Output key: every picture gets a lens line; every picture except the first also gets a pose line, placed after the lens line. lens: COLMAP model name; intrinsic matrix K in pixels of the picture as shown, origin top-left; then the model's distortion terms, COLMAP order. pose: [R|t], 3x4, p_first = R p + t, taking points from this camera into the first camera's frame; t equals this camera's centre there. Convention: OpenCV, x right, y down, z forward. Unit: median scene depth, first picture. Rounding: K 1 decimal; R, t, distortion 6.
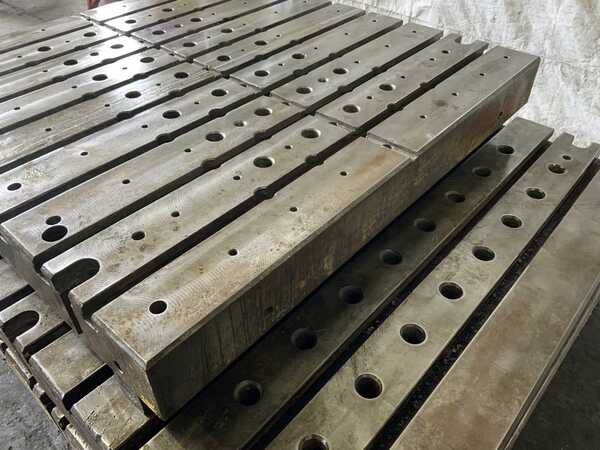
lens RADIAL K [[502.3, 0, 300.0], [0, 502.3, 225.0], [0, 0, 1]] dist [0.073450, -0.076109]
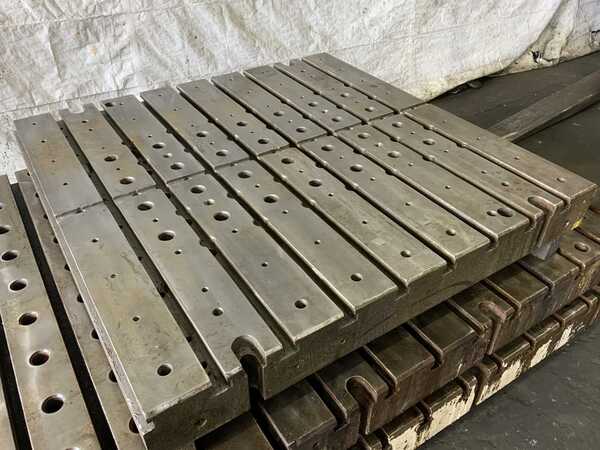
lens RADIAL K [[502.0, 0, 300.0], [0, 502.0, 225.0], [0, 0, 1]] dist [0.088912, -0.158543]
pose [[0.264100, -0.582541, 0.768699, -0.743822], [0.631563, 0.706813, 0.318658, -0.336696], [-0.728958, 0.401324, 0.554580, 0.260045]]
